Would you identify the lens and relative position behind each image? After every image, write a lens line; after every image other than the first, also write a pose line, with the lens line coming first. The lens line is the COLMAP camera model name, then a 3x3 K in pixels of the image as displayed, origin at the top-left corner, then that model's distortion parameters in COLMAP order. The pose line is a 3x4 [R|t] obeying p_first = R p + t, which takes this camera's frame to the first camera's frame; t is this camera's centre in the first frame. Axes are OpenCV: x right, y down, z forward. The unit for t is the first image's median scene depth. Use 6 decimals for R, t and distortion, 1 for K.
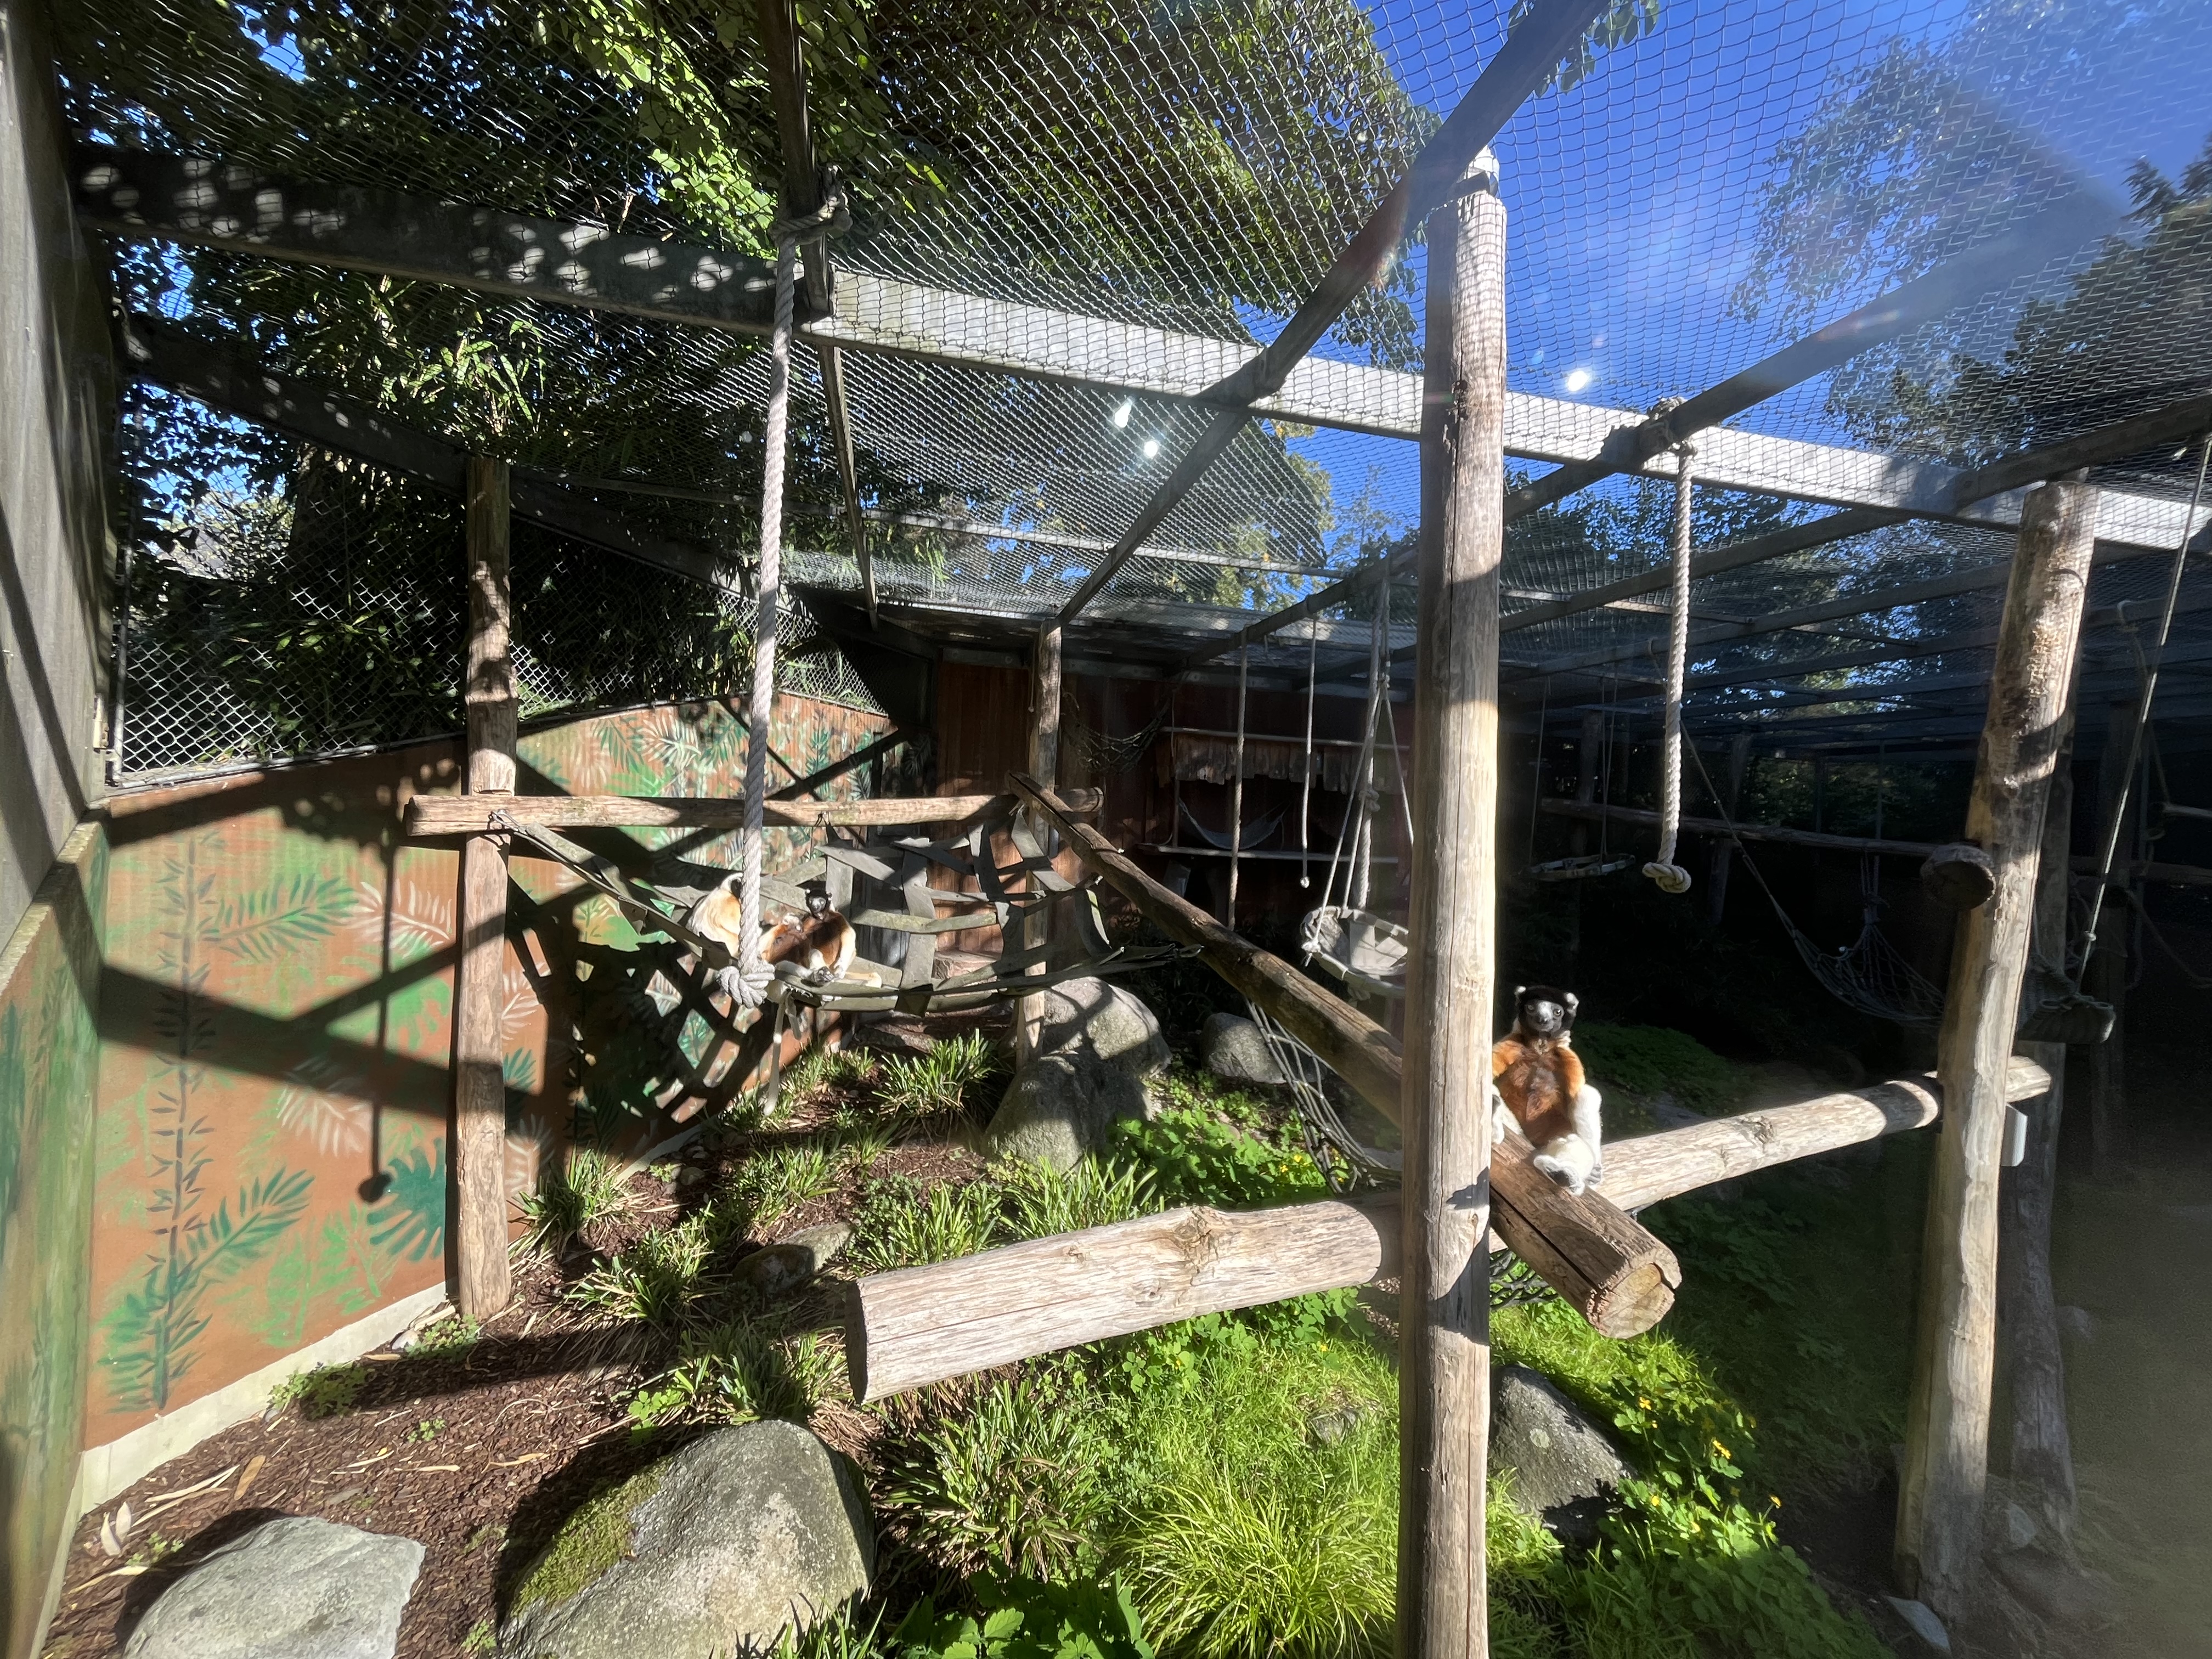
lens RADIAL K [[887.3, 0, 1106.0], [0, 887.3, 829.5], [0, 0, 1]] dist [0.000018, -0.000006]
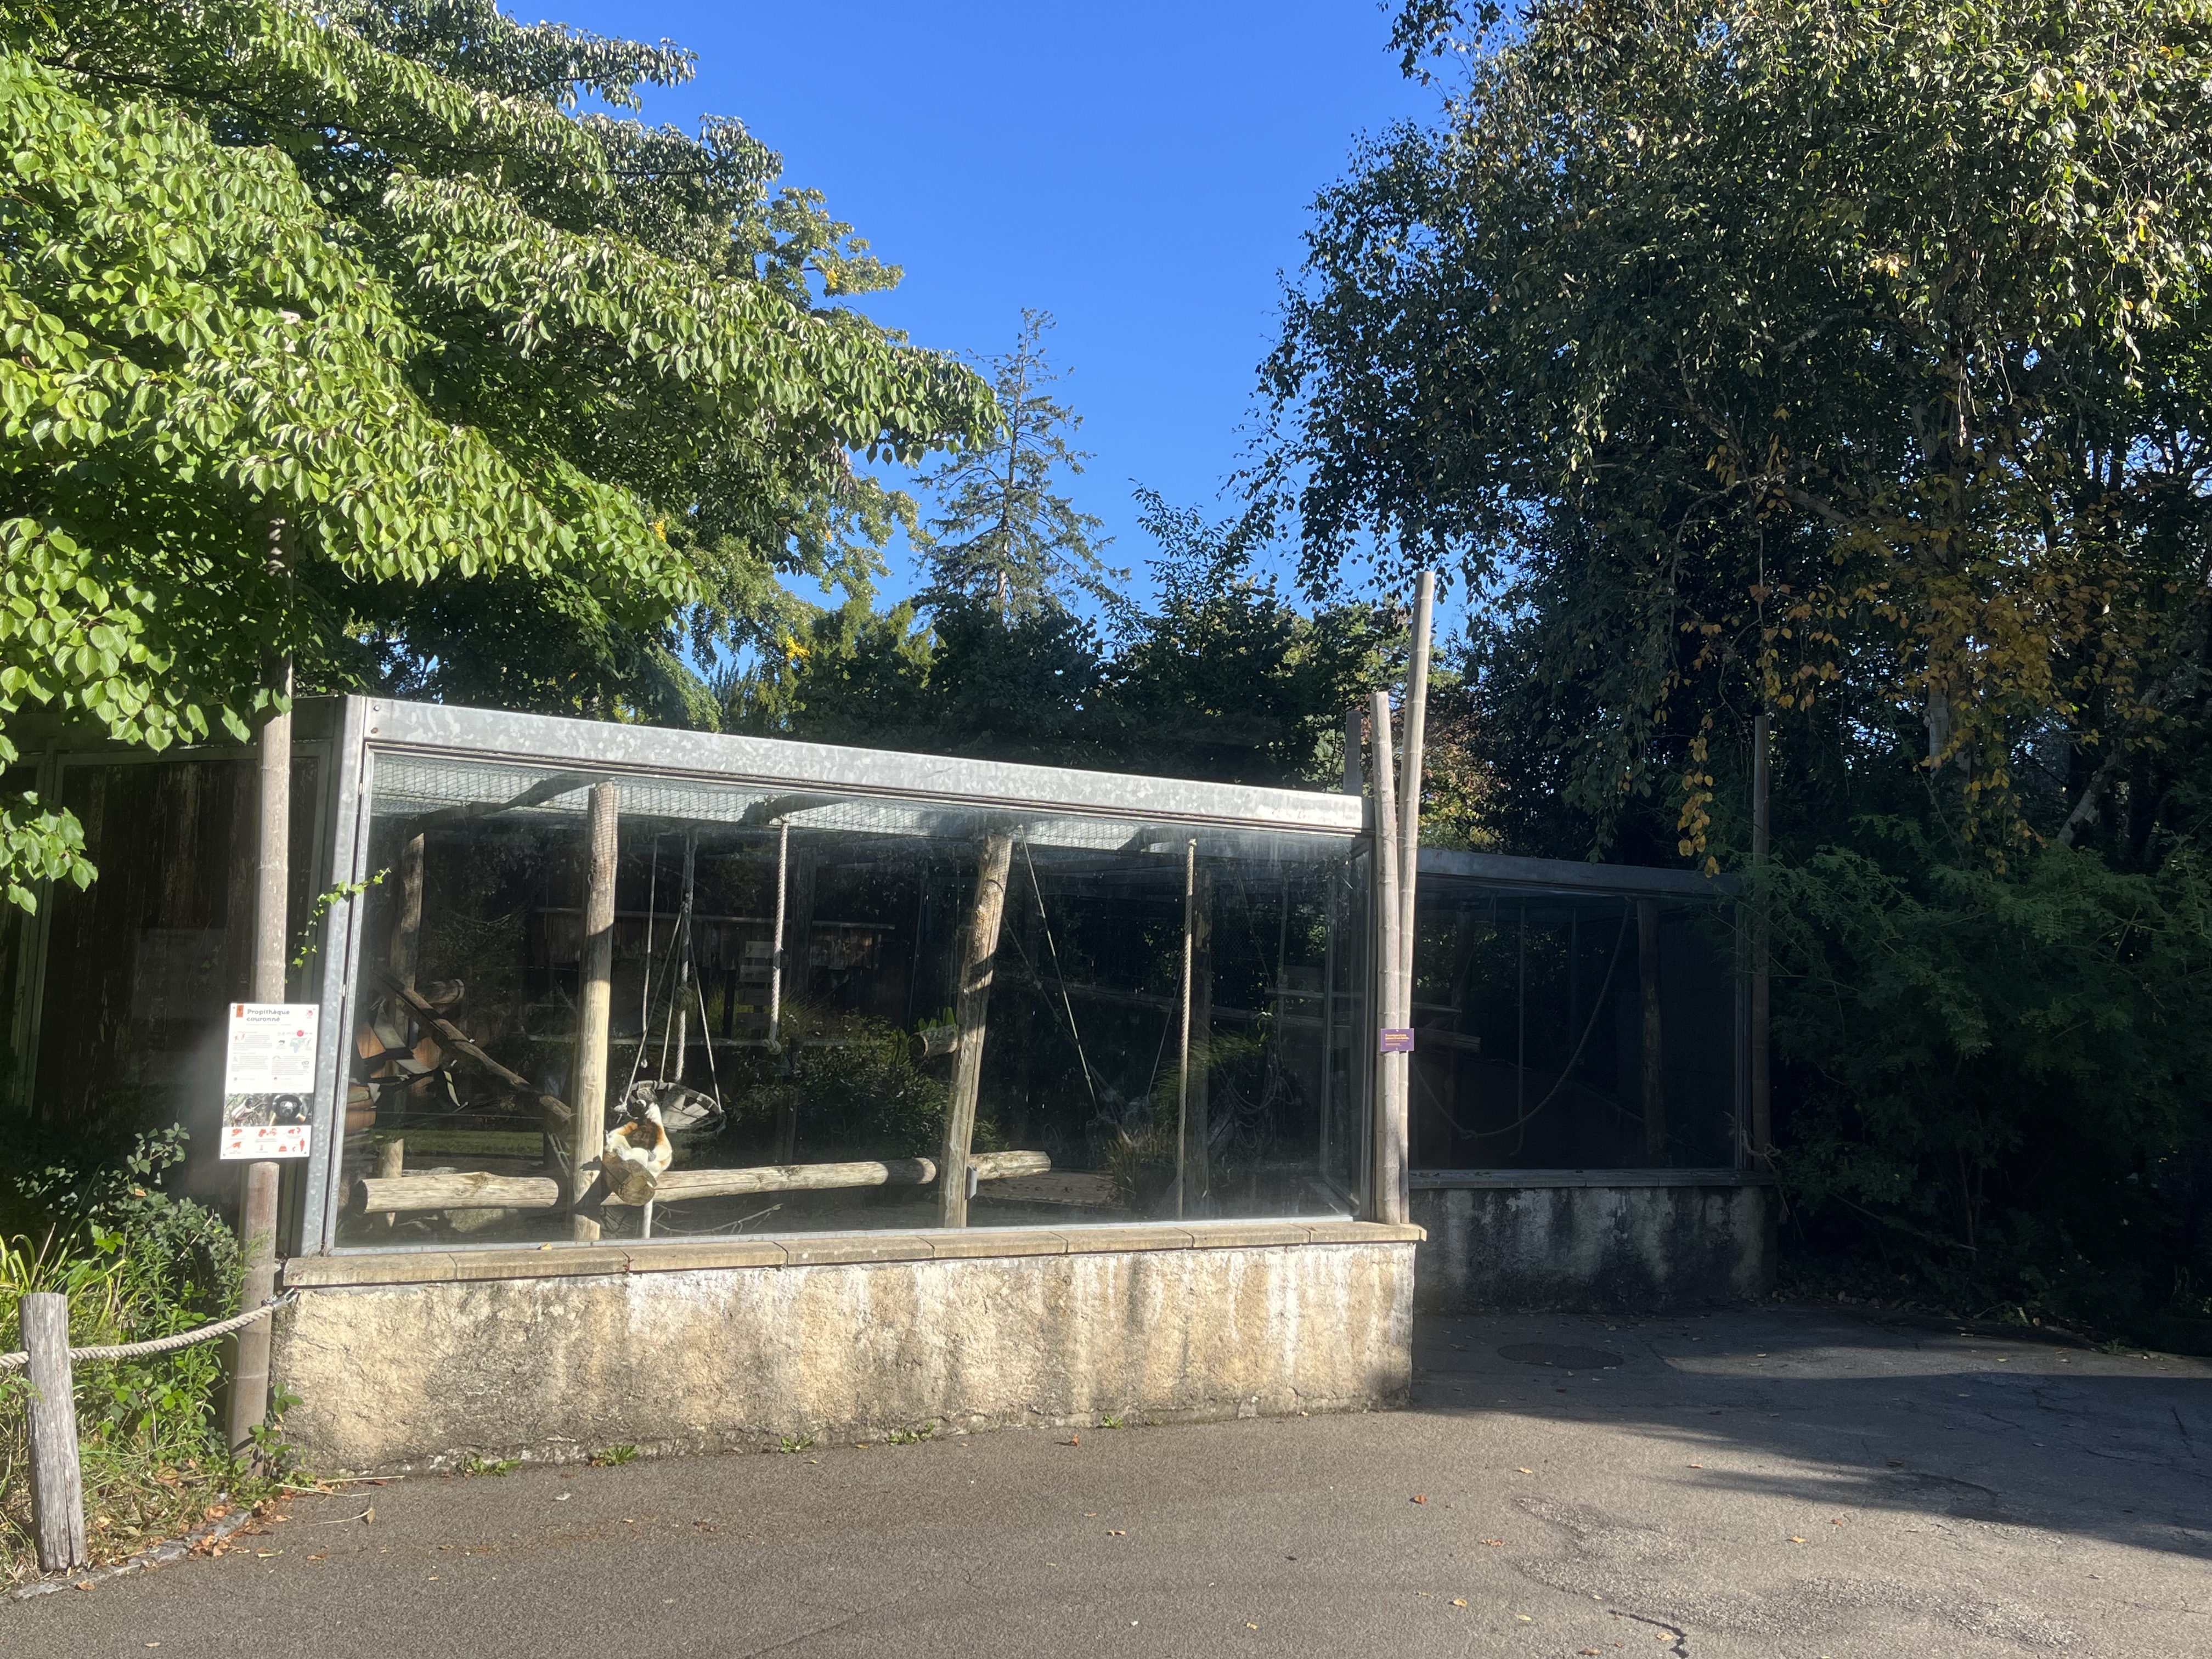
lens RADIAL K [[1791.1, 0, 1106.0], [0, 1791.1, 829.5], [0, 0, 1]] dist [0.005051, 0.000306]
pose [[0.948096, 0.013411, 0.317702, 0.077383], [0.015778, 0.995895, -0.089125, -0.046649], [-0.317594, 0.089512, 0.943993, -2.400449]]
